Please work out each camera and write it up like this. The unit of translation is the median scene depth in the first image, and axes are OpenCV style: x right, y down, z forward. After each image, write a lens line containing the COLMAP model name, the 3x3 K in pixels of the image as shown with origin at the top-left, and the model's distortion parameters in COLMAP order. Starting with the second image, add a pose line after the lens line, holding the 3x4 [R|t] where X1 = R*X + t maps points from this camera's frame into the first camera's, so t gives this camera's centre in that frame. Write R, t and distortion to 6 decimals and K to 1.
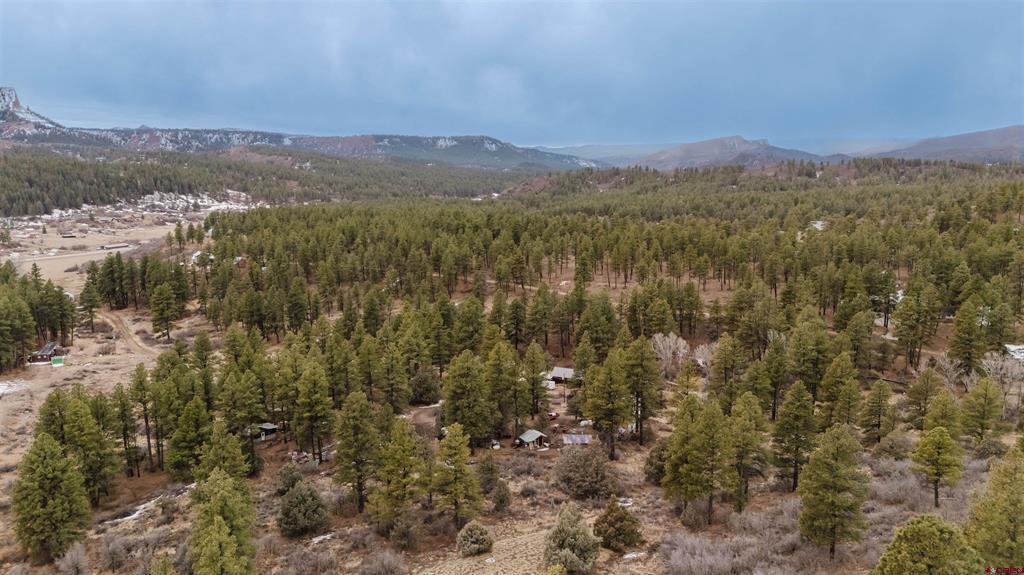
lens RADIAL K [[746.2, 0, 515.4], [0, 746.2, 279.6], [0, 0, 1]] dist [0.074317, -0.065120]
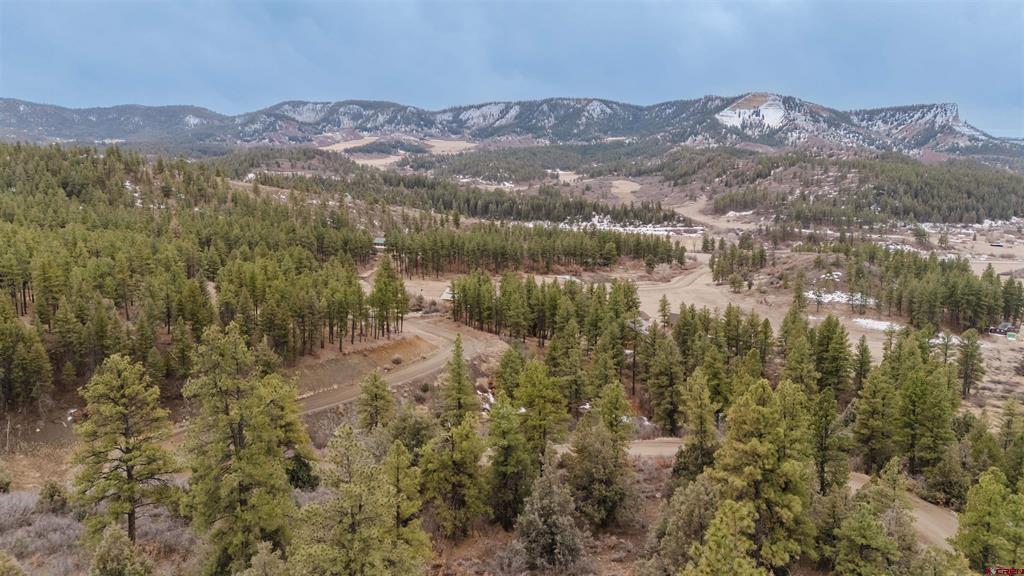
lens RADIAL K [[746.2, 0, 513.7], [0, 746.2, 284.8], [0, 0, 1]] dist [0.074317, -0.065120]
pose [[0.474015, 0.152974, -0.867127, 0.034010], [-0.157443, 0.983647, 0.087464, 0.010813], [0.866326, 0.095064, 0.490348, -0.112919]]
